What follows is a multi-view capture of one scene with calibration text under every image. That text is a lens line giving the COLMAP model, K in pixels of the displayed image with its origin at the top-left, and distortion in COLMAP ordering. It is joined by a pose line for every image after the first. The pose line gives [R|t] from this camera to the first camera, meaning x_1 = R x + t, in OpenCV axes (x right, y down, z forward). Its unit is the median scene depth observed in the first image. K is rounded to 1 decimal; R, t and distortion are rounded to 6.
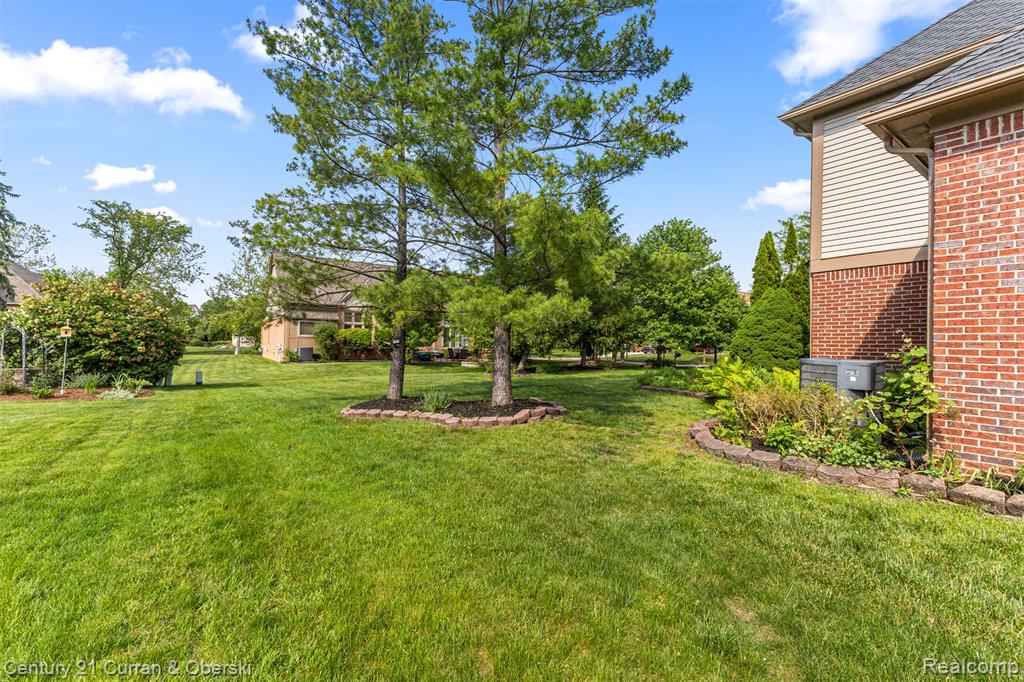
lens RADIAL K [[438.8, 0, 512.0], [0, 438.8, 341.0], [0, 0, 1]] dist [0.009111, -0.000270]
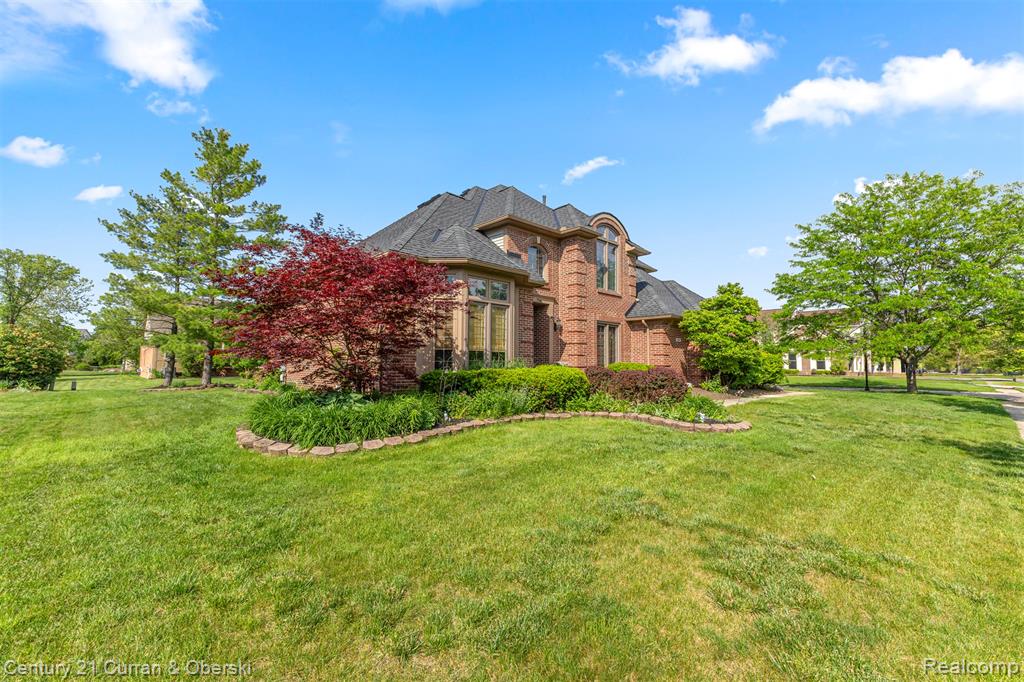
lens RADIAL K [[449.3, 0, 512.0], [0, 449.3, 341.0], [0, 0, 1]] dist [0.008474, -0.000106]
pose [[0.991767, -0.001251, 0.128048, 0.307512], [0.007641, 0.998749, -0.049425, 0.007952], [-0.127826, 0.049997, 0.990536, -0.392253]]
